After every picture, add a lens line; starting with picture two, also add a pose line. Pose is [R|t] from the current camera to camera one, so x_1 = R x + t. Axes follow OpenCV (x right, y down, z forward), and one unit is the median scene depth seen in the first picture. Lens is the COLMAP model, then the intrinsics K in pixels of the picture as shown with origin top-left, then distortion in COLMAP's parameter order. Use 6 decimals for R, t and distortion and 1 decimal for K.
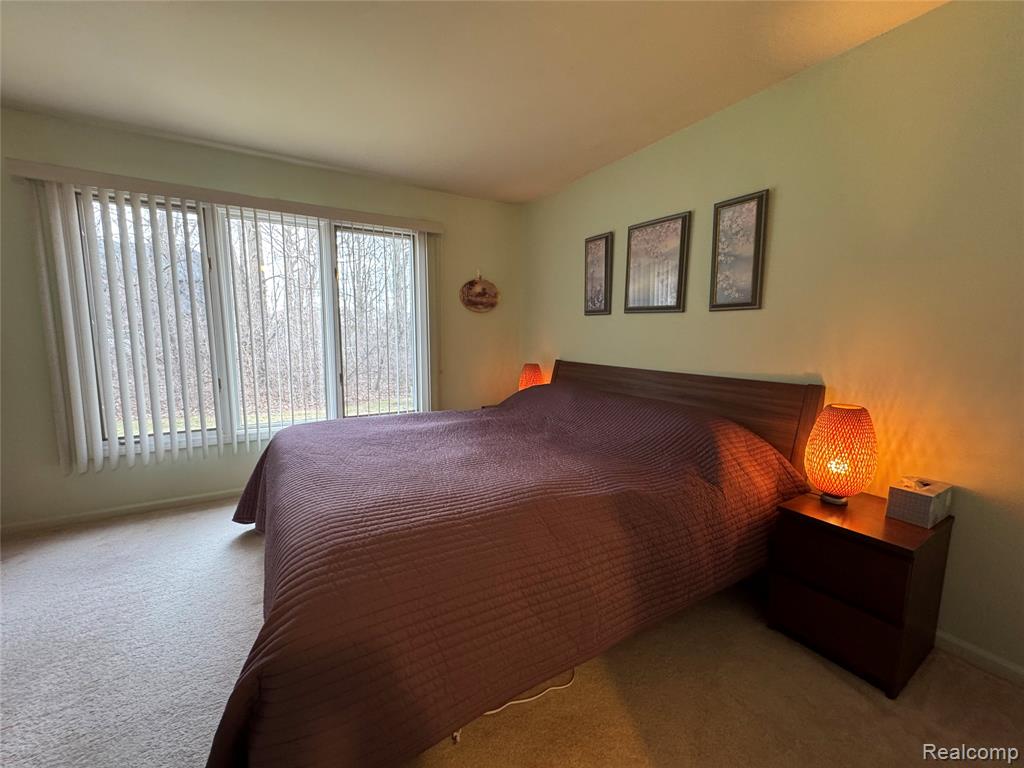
lens RADIAL K [[412.7, 0, 512.0], [0, 412.7, 384.0], [0, 0, 1]] dist [-0.001004, -0.000126]
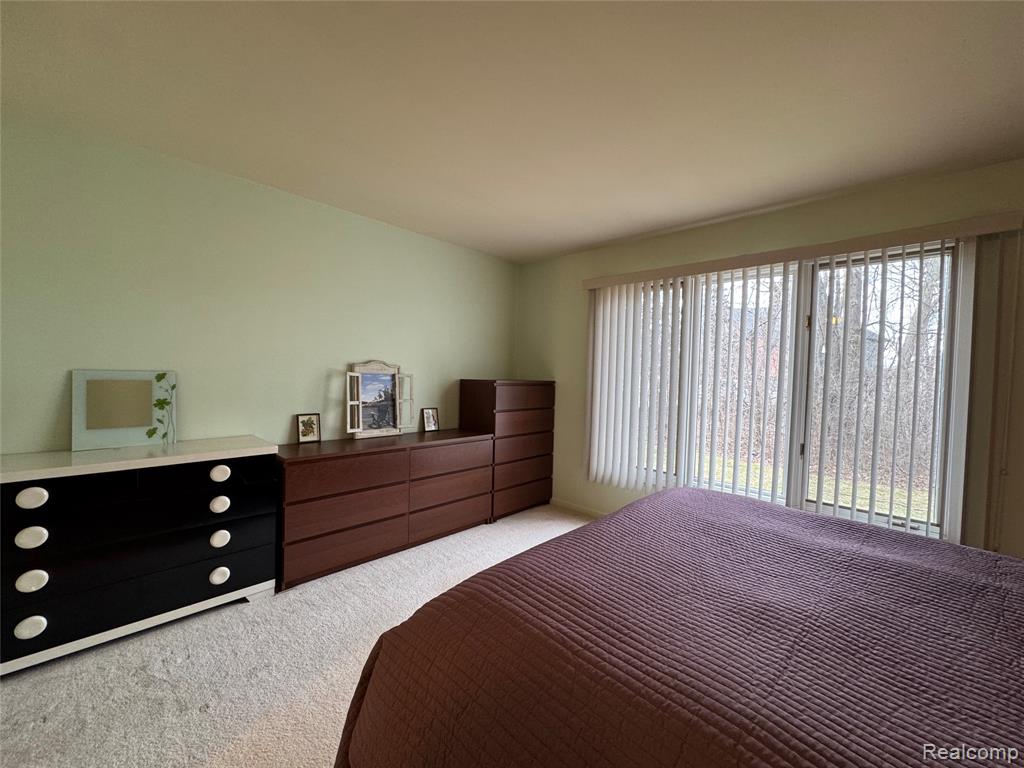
lens RADIAL K [[412.7, 0, 512.0], [0, 412.7, 384.0], [0, 0, 1]] dist [-0.001004, -0.000126]
pose [[0.262184, 0.028377, -0.964601, 0.251290], [-0.147235, 0.989041, -0.010923, -0.060453], [0.953720, 0.144886, 0.263489, 0.282831]]
